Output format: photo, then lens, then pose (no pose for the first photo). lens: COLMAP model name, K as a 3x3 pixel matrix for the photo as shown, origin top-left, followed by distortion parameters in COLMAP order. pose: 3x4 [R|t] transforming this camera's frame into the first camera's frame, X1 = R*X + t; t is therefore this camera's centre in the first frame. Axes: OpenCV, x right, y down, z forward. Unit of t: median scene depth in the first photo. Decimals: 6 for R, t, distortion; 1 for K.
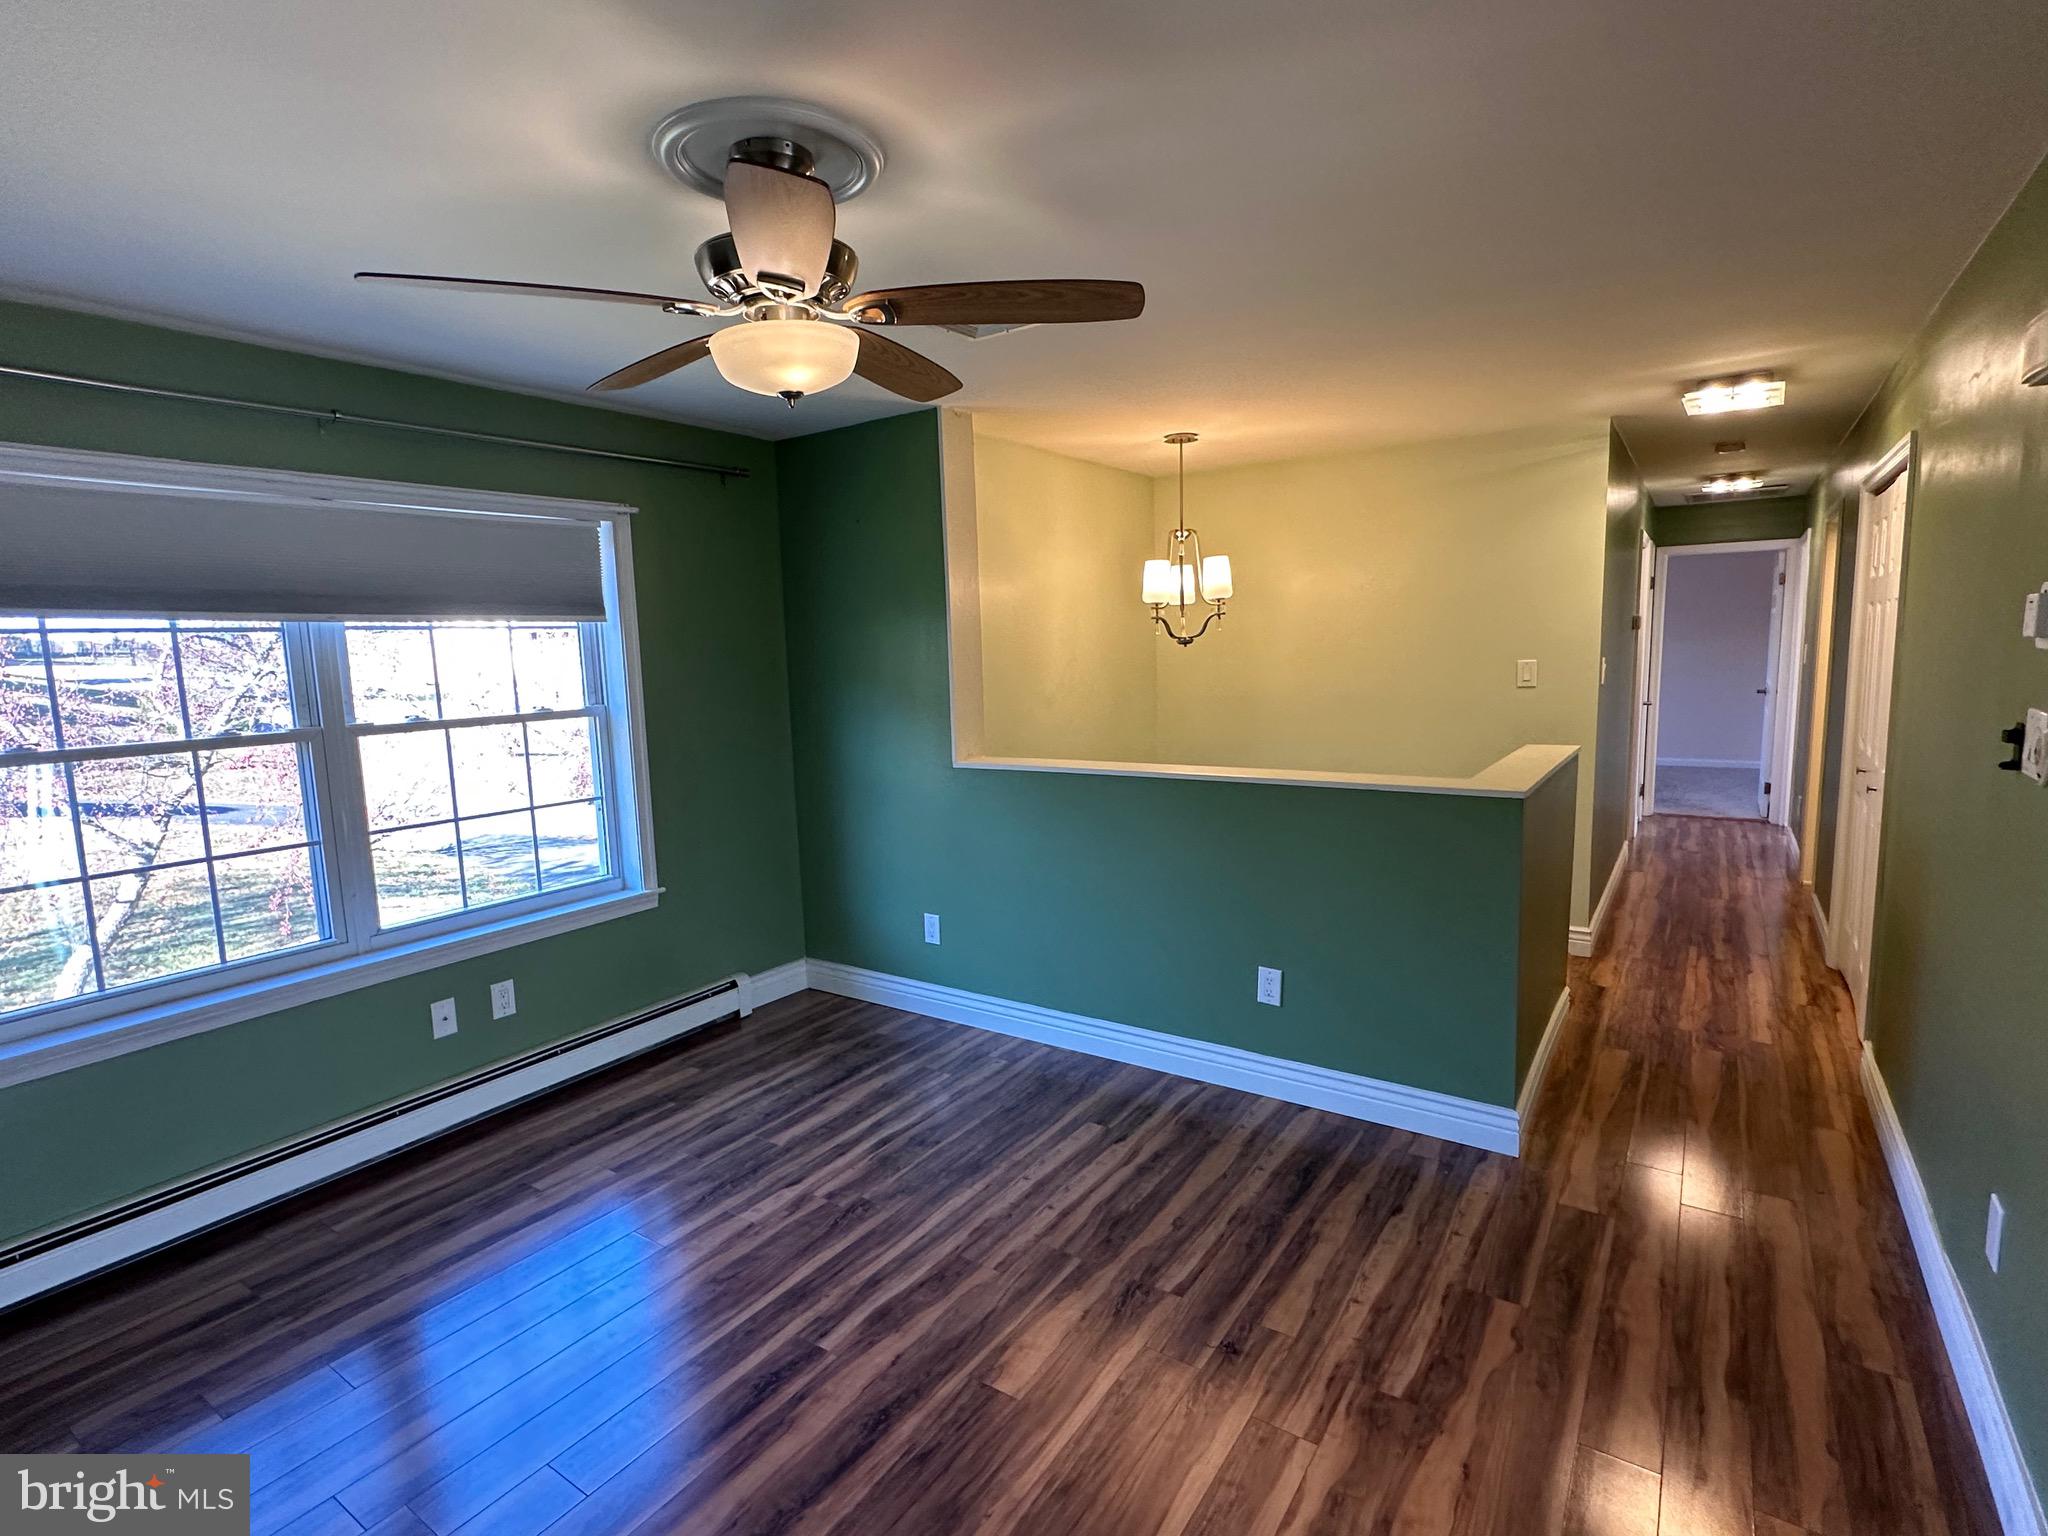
lens RADIAL K [[992.9, 0, 1024.0], [0, 992.9, 768.0], [0, 0, 1]] dist [-0.000511, 0.000360]
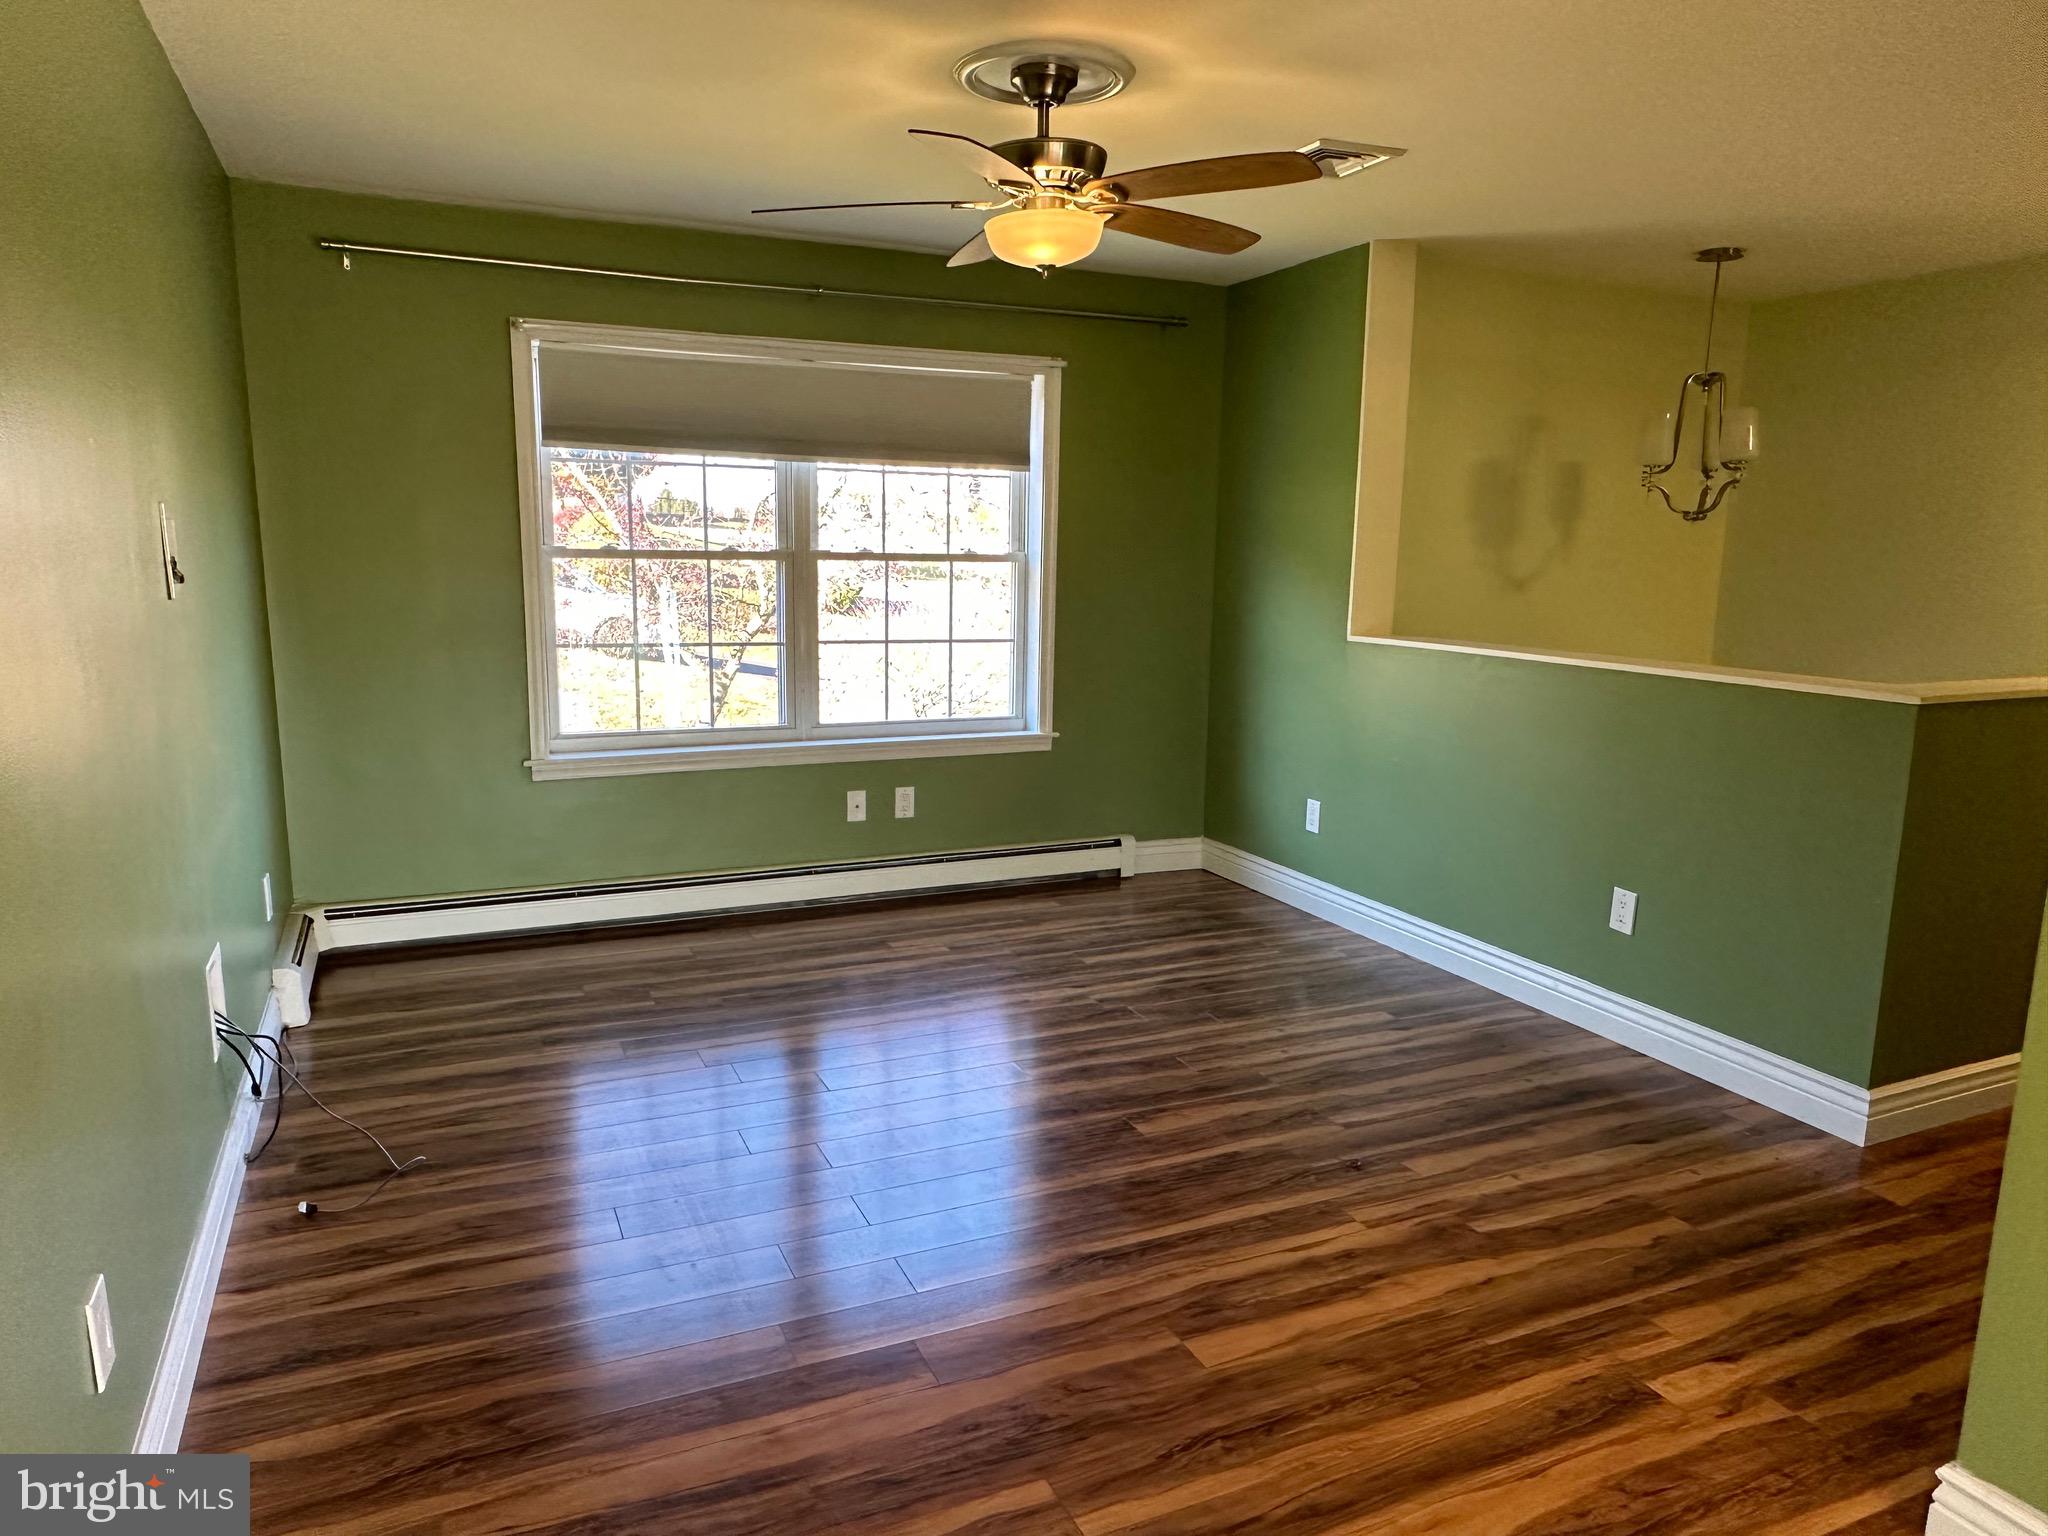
lens RADIAL K [[1304.7, 0, 1024.0], [0, 1304.7, 768.0], [0, 0, 1]] dist [0.000053, 0.000660]
pose [[0.856586, 0.132261, -0.498766, 0.360831], [-0.106820, 0.991106, 0.079363, 0.065335], [0.504826, -0.014703, 0.863096, -0.239809]]
